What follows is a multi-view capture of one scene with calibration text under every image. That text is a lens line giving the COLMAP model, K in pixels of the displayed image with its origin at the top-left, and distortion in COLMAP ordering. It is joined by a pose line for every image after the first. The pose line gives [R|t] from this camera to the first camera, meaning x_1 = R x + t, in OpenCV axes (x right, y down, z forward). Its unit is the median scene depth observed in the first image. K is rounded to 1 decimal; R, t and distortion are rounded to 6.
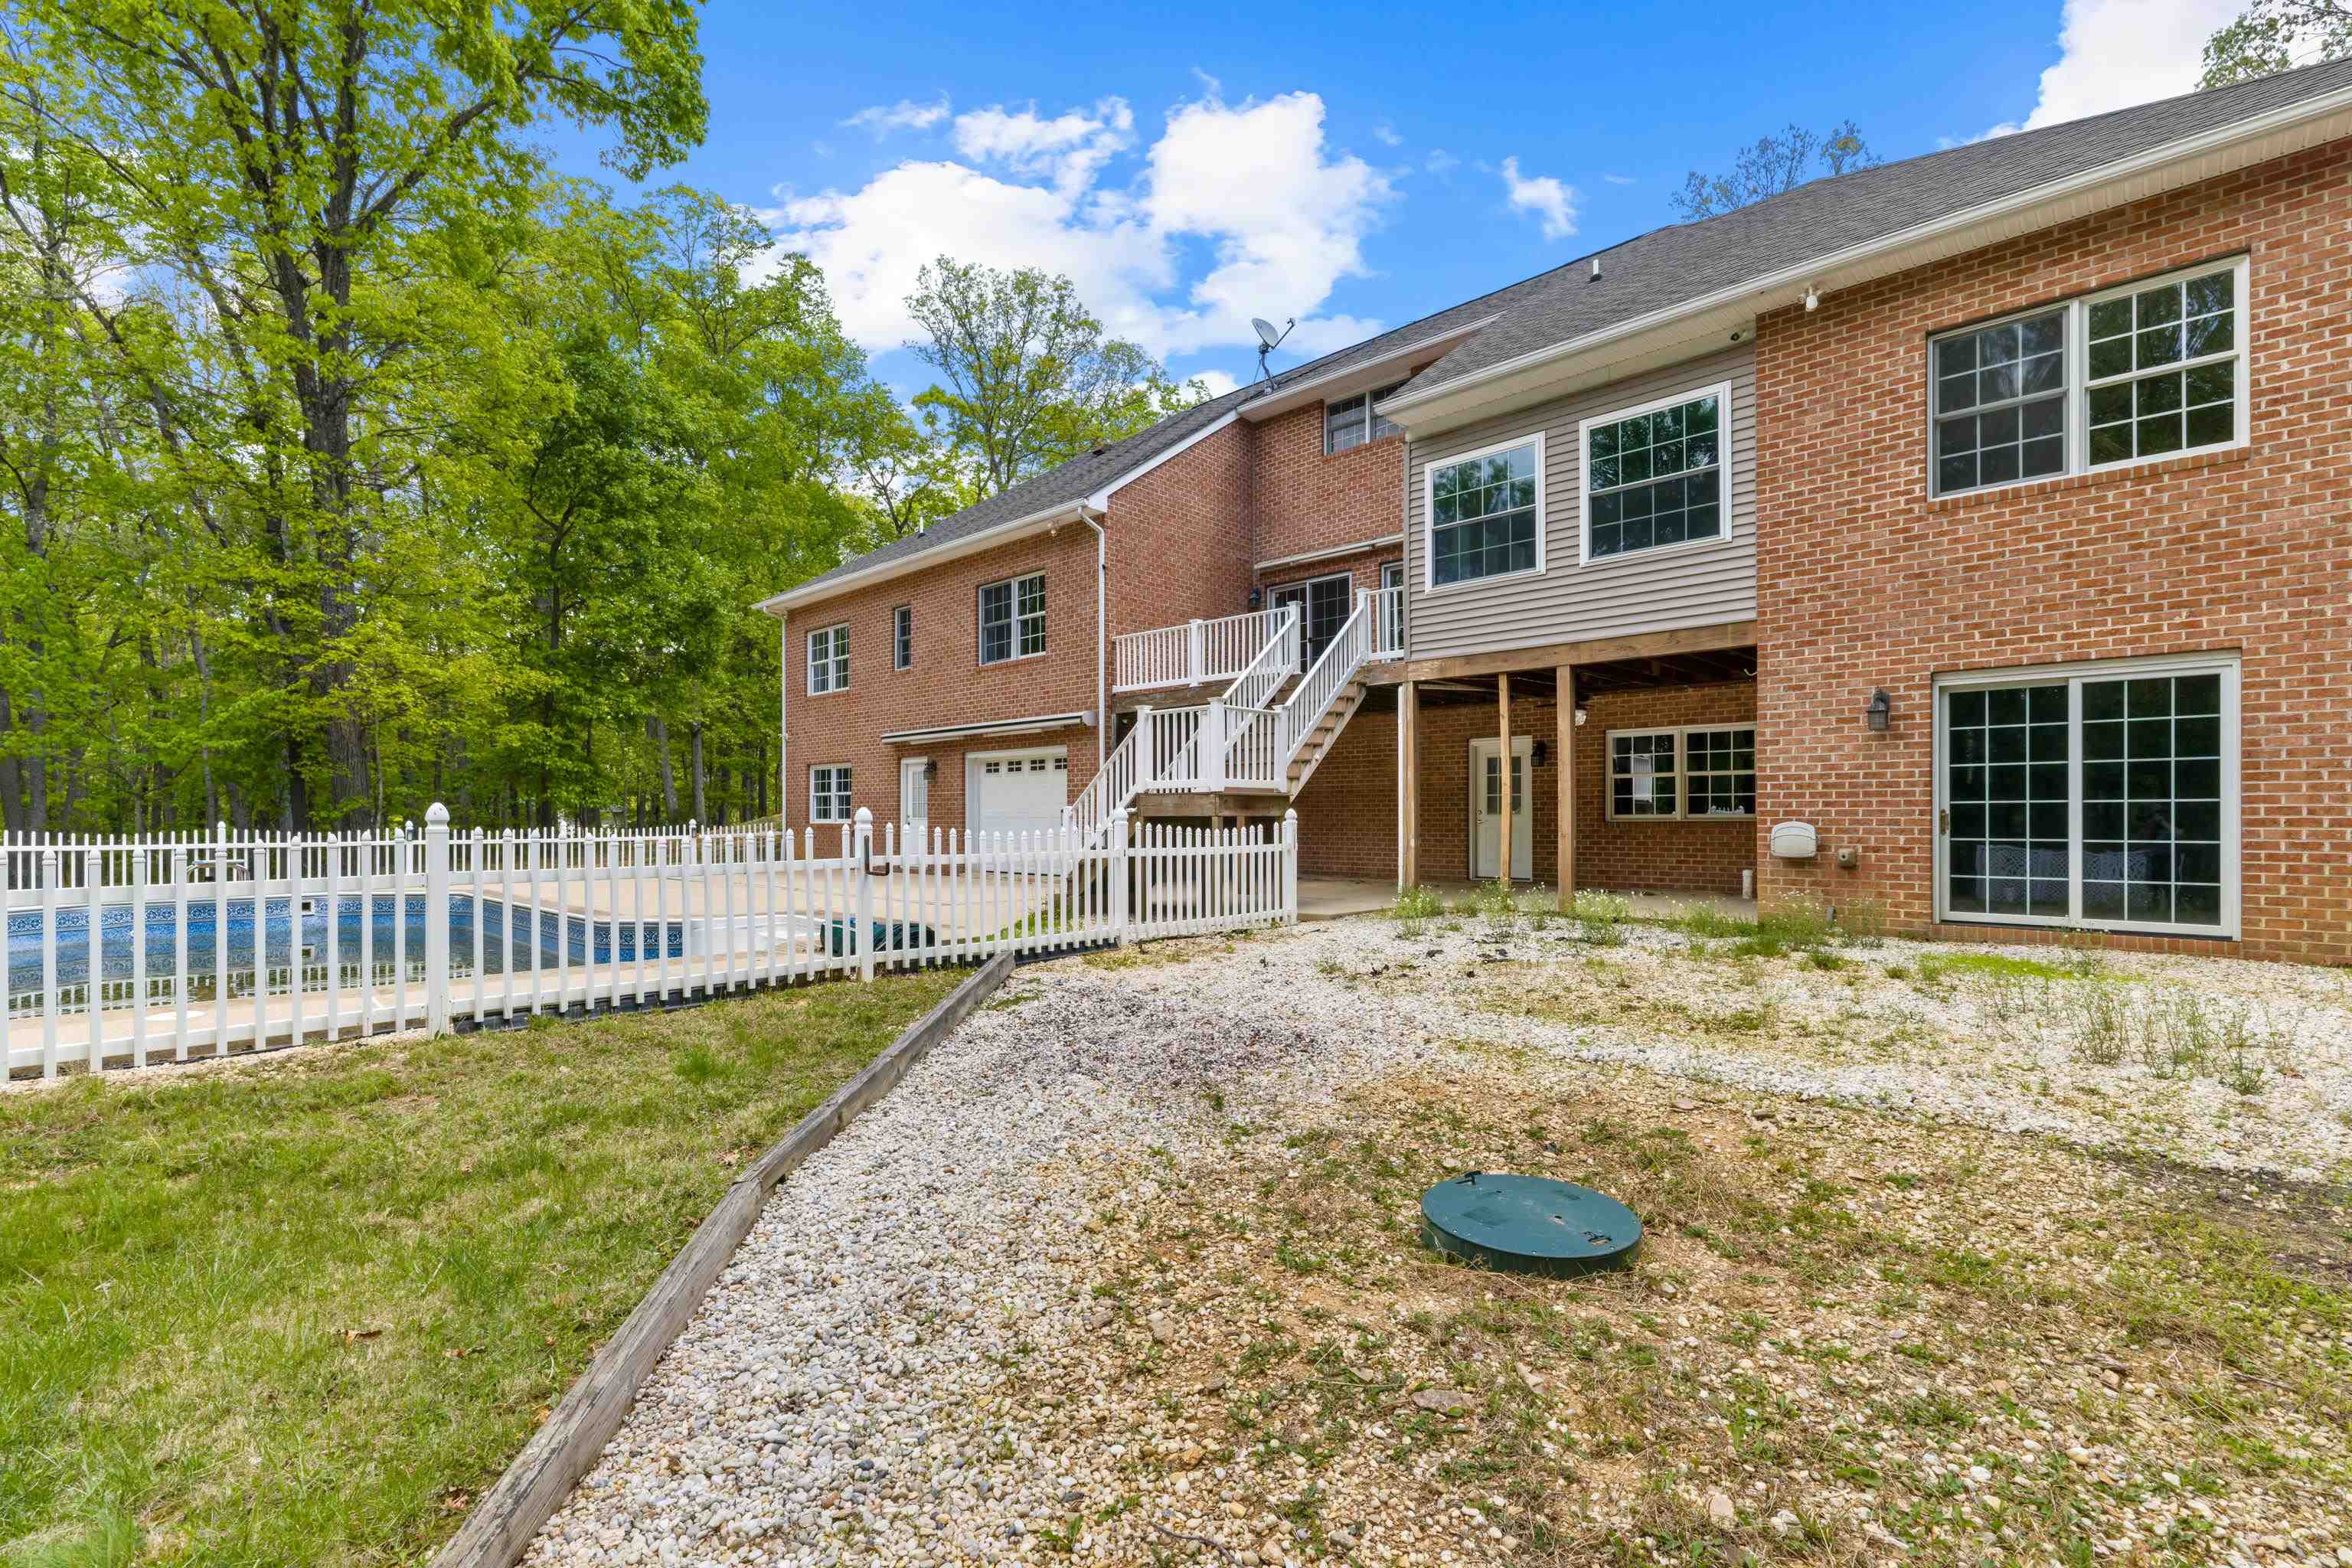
lens RADIAL K [[1025.6, 0, 1148.9], [0, 1025.6, 816.9], [0, 0, 1]] dist [-0.001229, 0.002535]
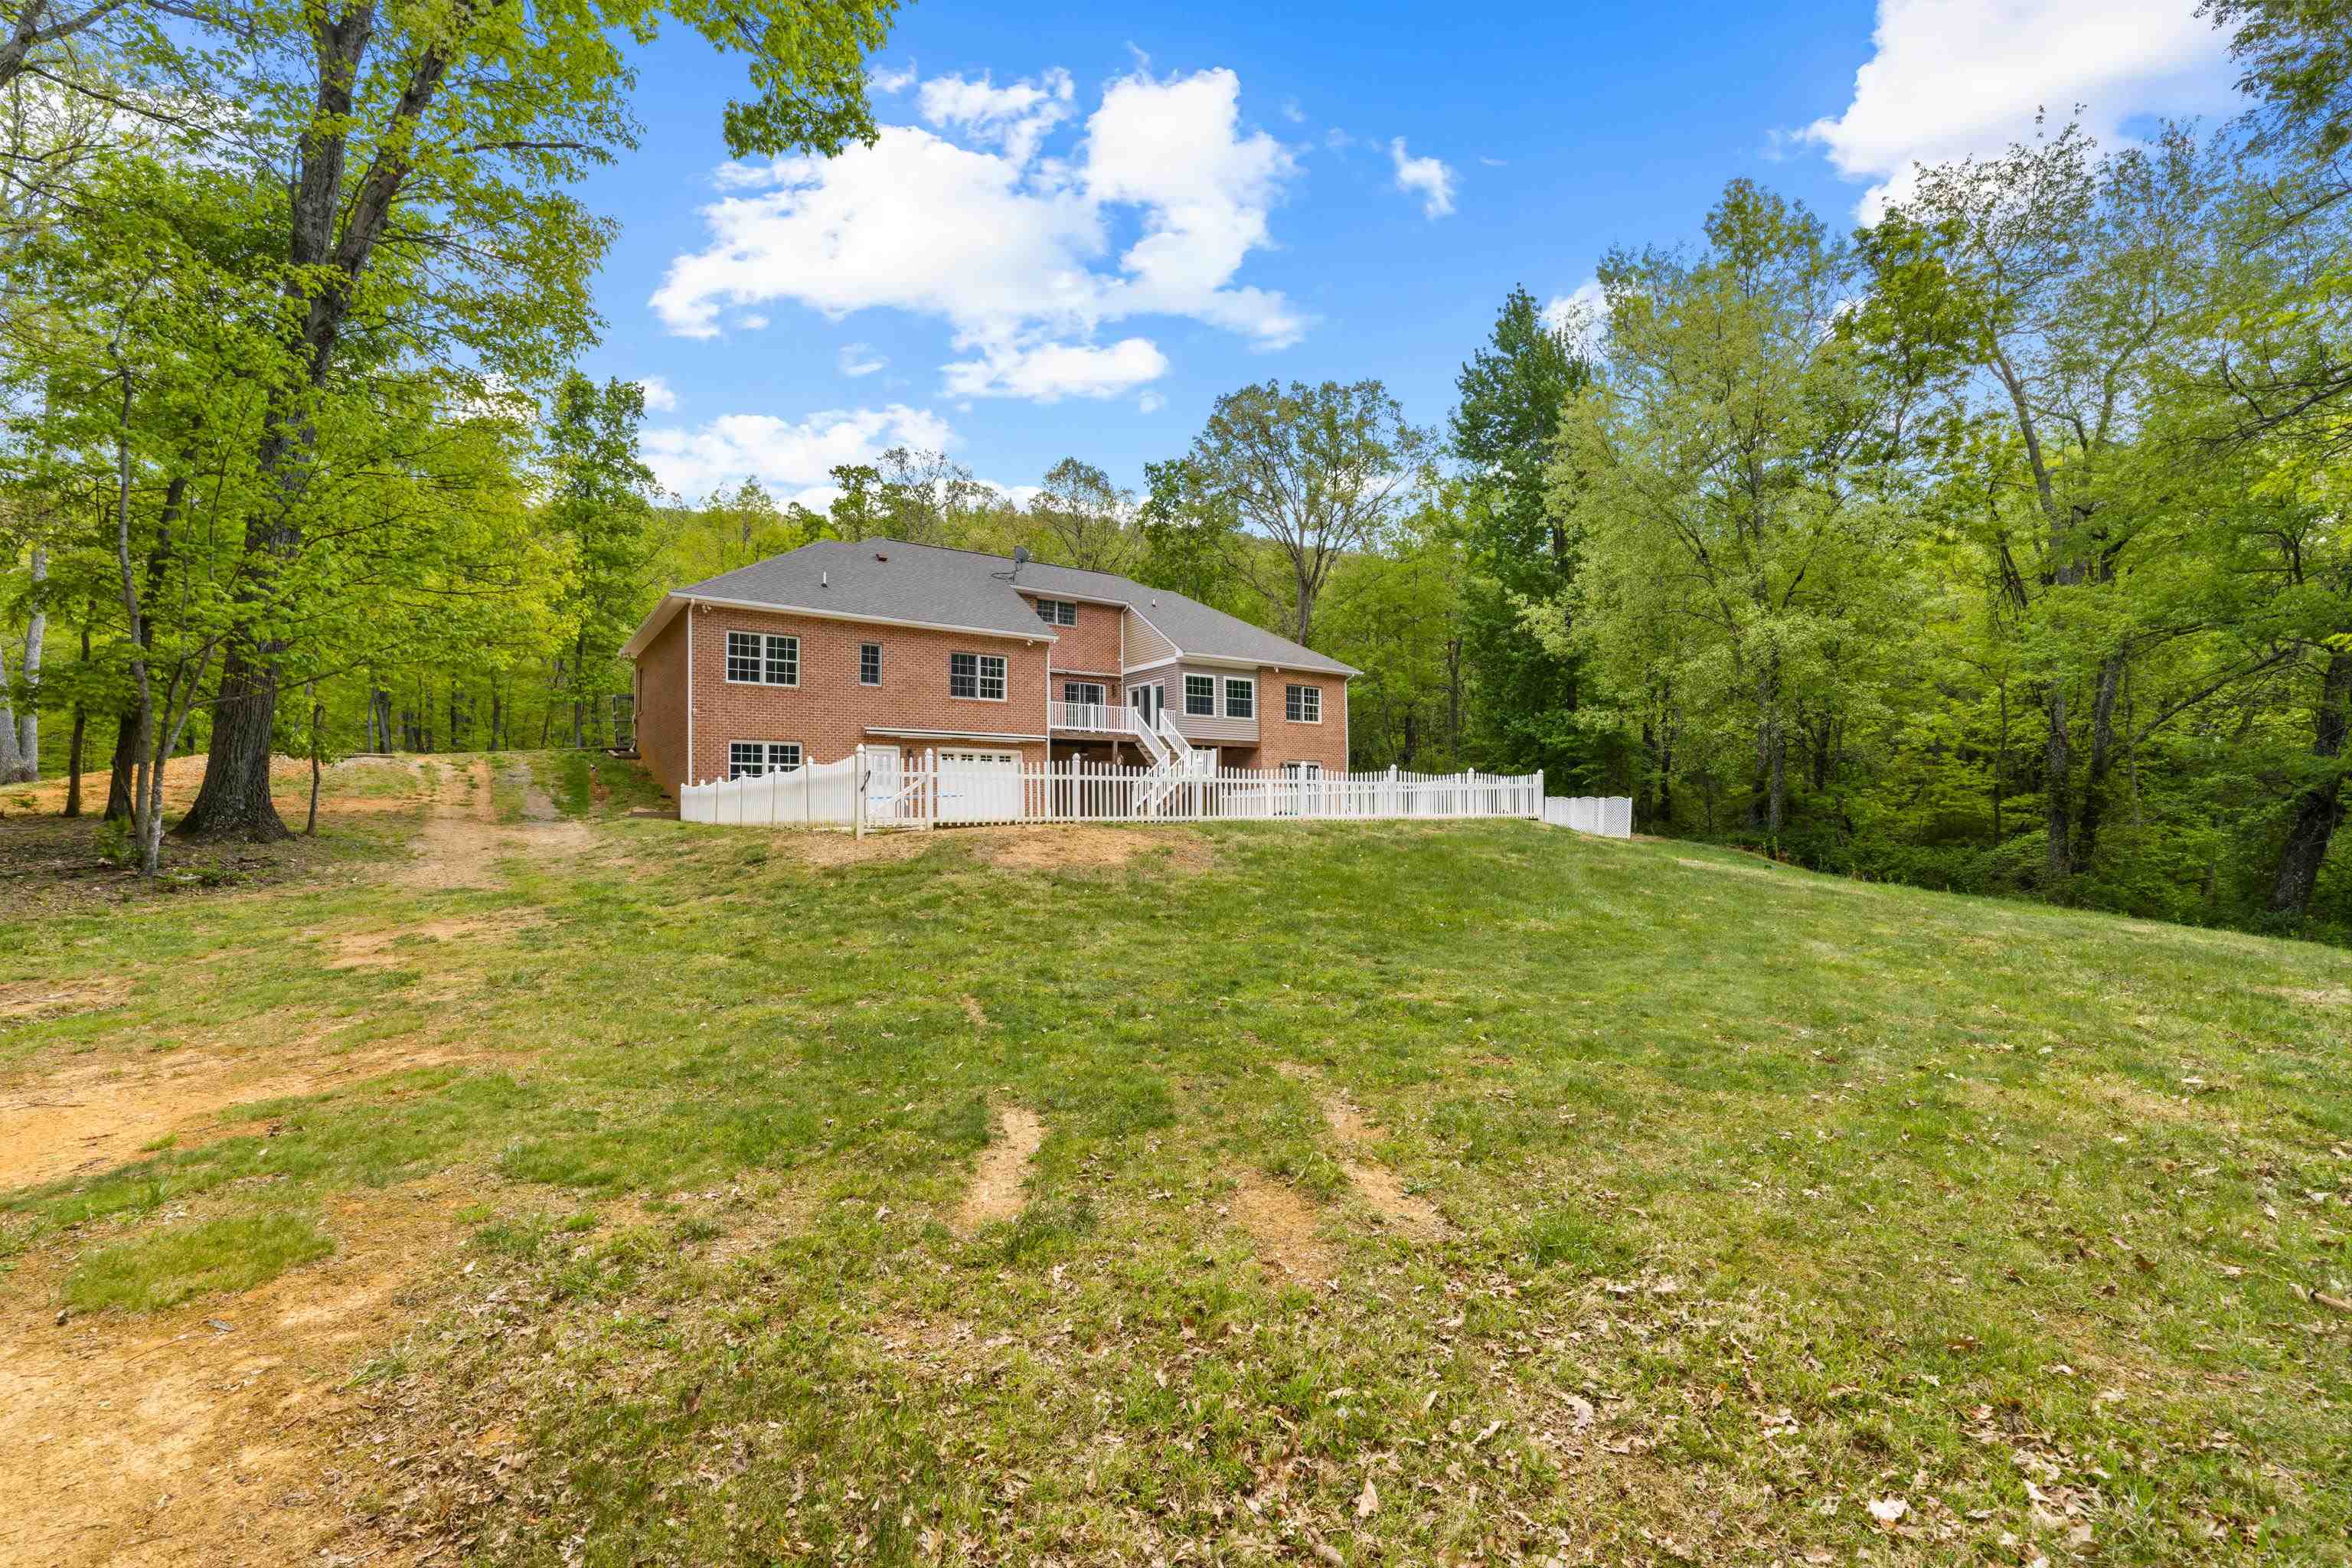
lens RADIAL K [[1025.6, 0, 1182.3], [0, 1025.6, 785.7], [0, 0, 1]] dist [-0.001229, 0.002535]
pose [[0.169845, 0.040177, 0.984652, -3.194366], [0.009755, 0.999051, -0.042447, 0.137023], [-0.985423, 0.016814, 0.169292, 0.599531]]
